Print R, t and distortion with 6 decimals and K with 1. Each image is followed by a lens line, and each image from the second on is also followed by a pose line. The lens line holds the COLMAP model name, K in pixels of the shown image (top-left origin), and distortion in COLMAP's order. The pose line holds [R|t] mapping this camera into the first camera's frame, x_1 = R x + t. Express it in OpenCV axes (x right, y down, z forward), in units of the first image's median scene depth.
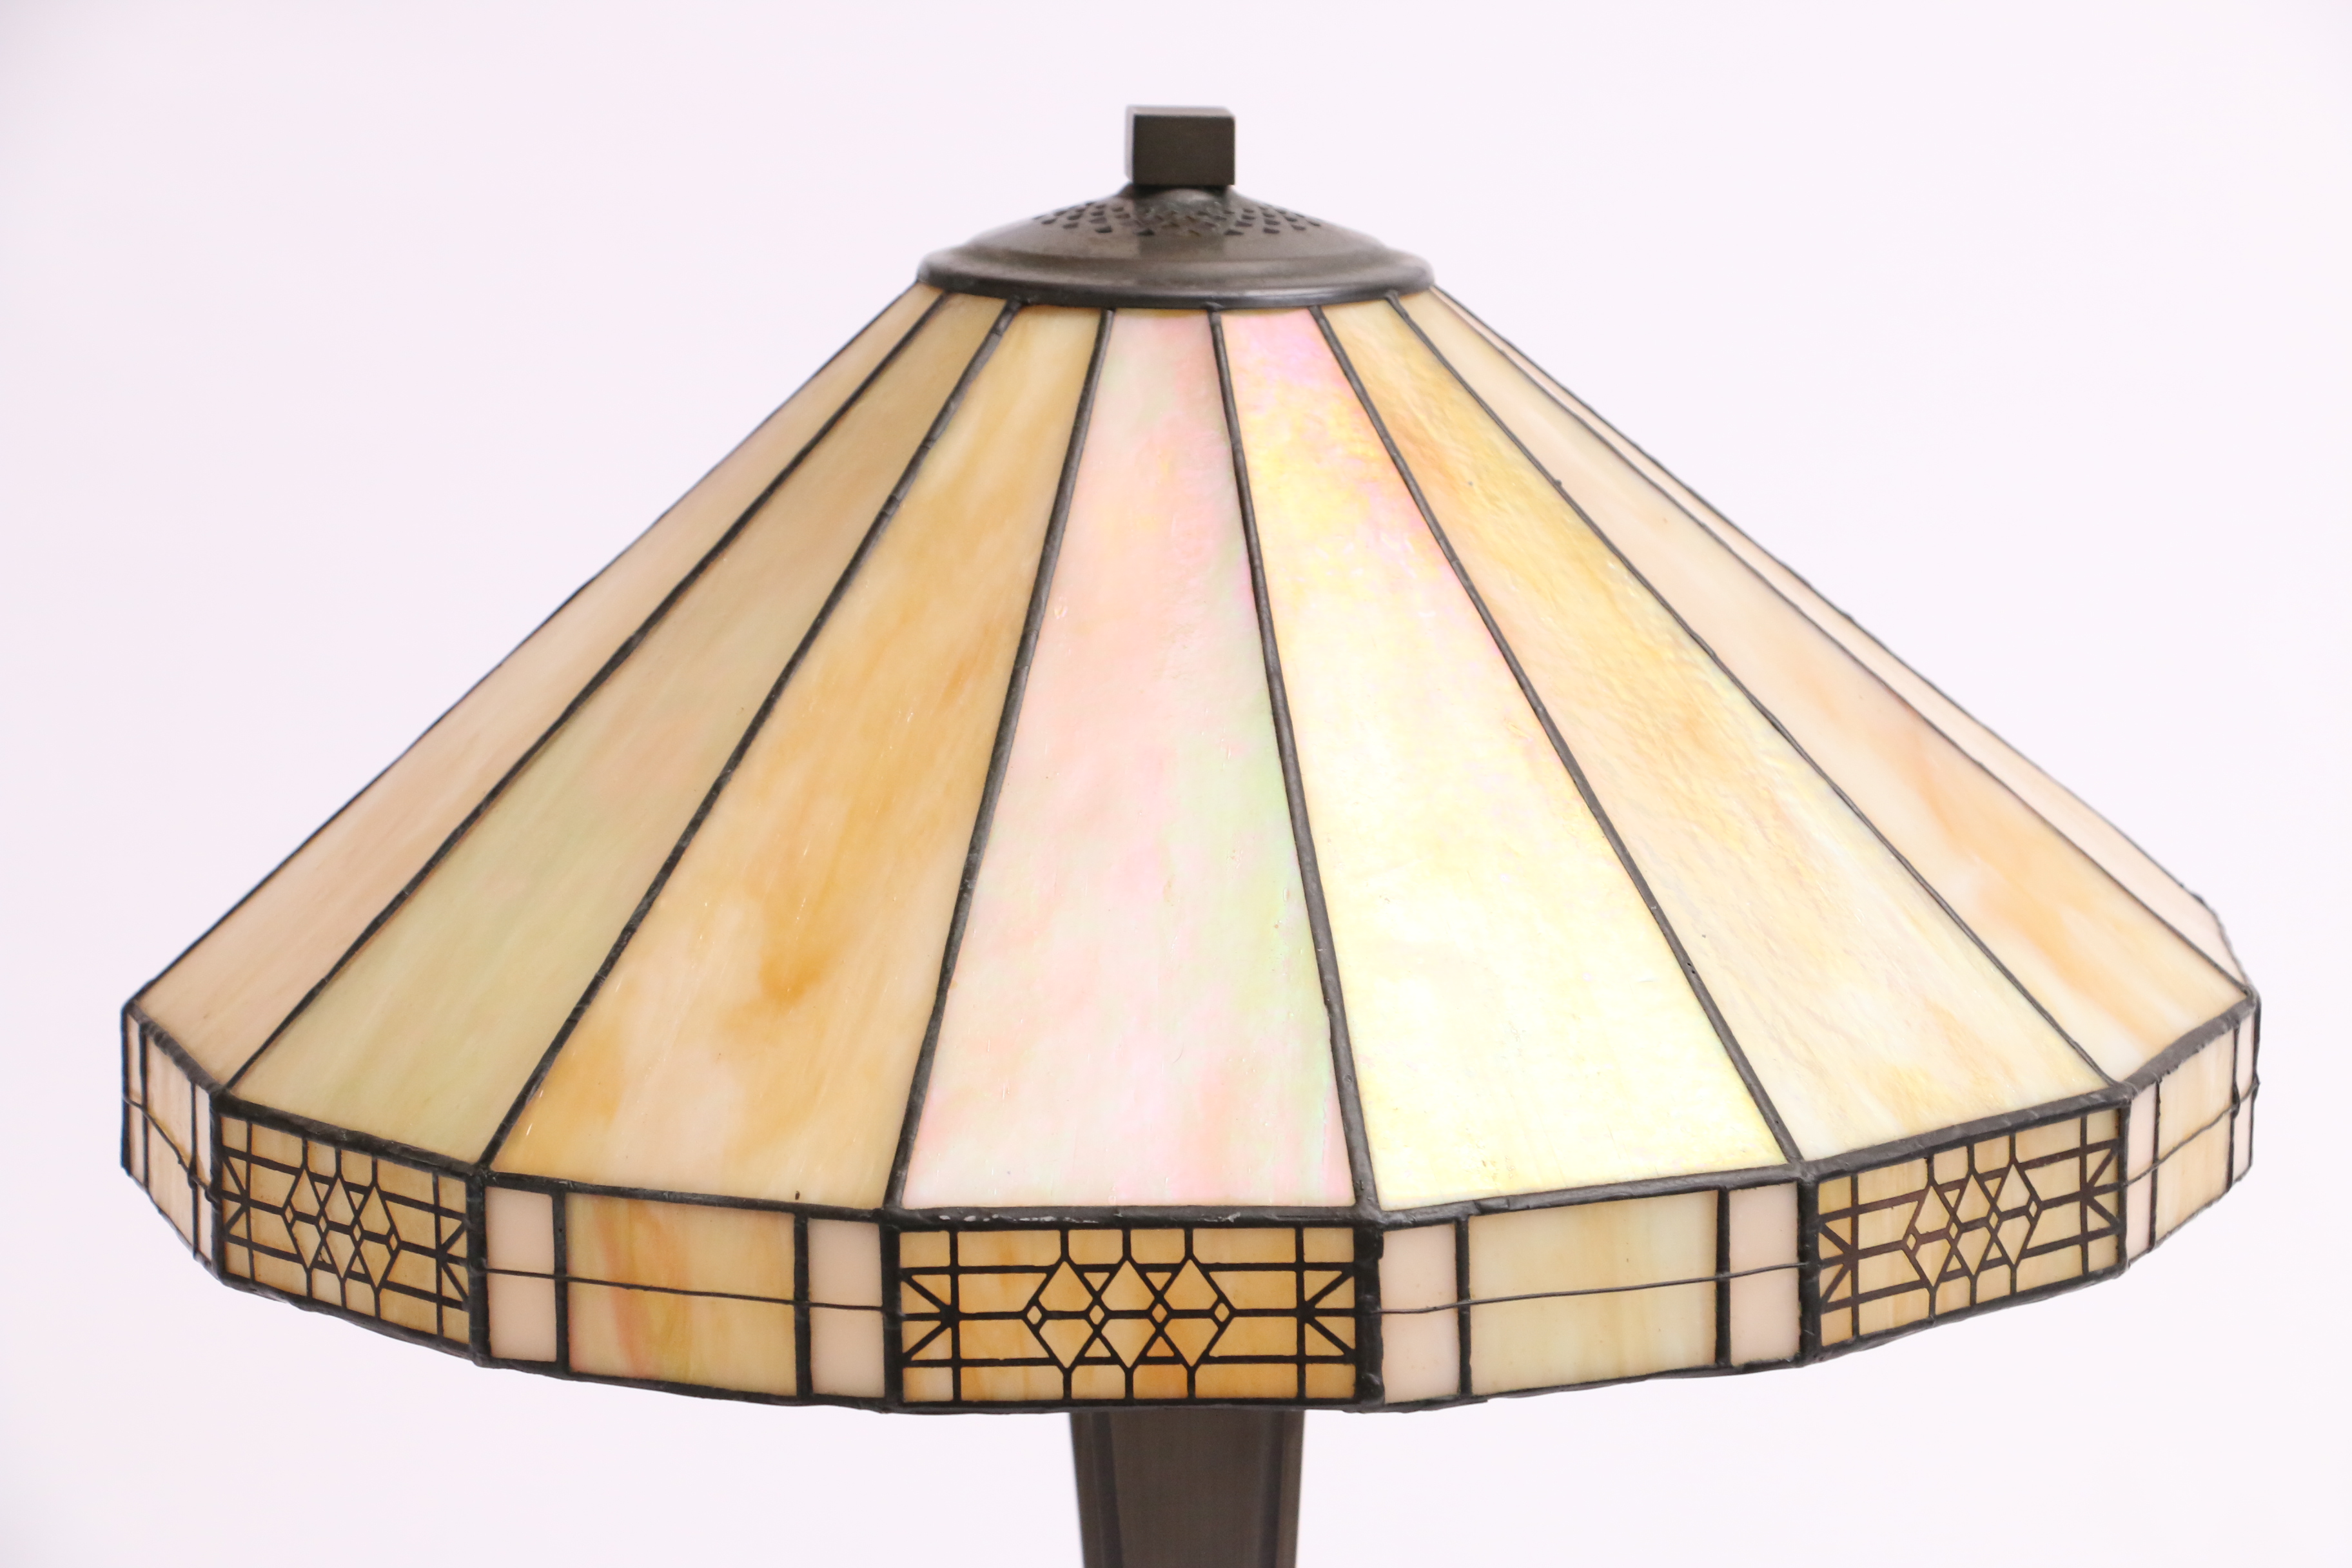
lens RADIAL K [[7416.8, 0, 1176.0], [0, 7416.8, 784.0], [0, 0, 1]] dist [0.146905, 0.365683]
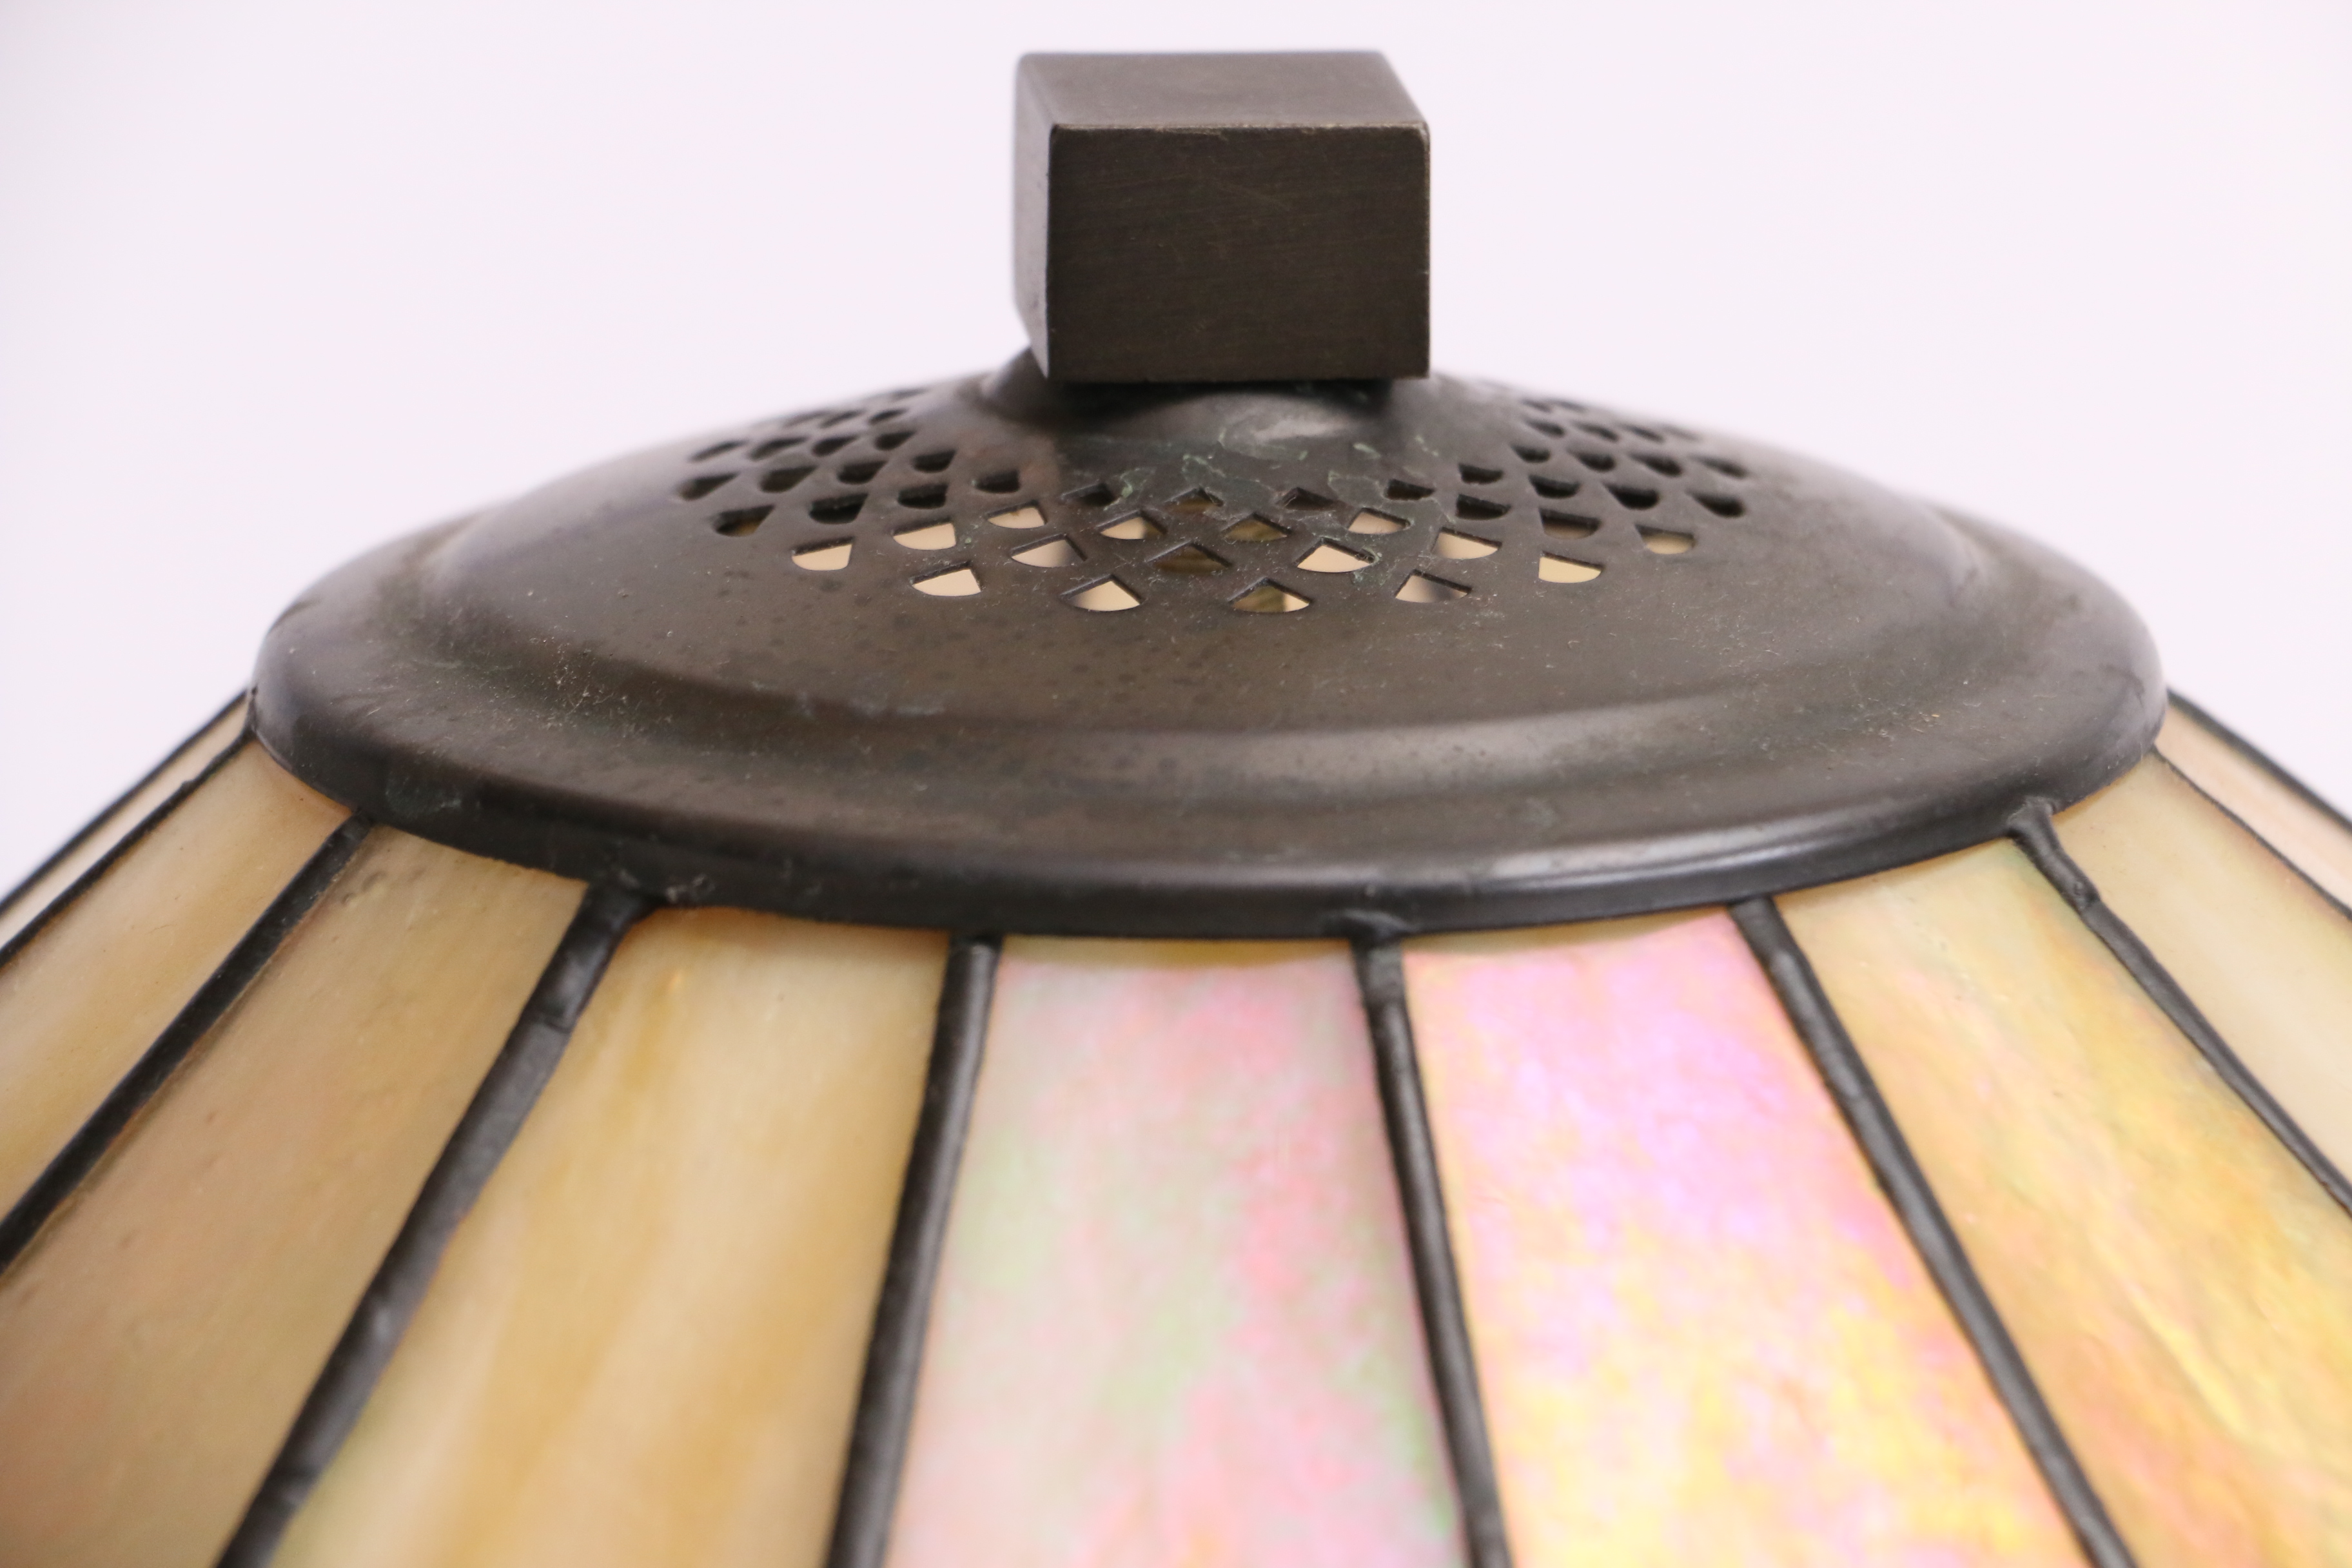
lens RADIAL K [[14529.3, 0, 1176.0], [0, 14529.3, 784.0], [0, 0, 1]] dist [1.546918, 14.261787]
pose [[0.999817, -0.013112, 0.013962, -0.009067], [0.012353, 0.998512, 0.053114, -0.096519], [-0.014638, -0.052932, 0.998491, 0.484024]]
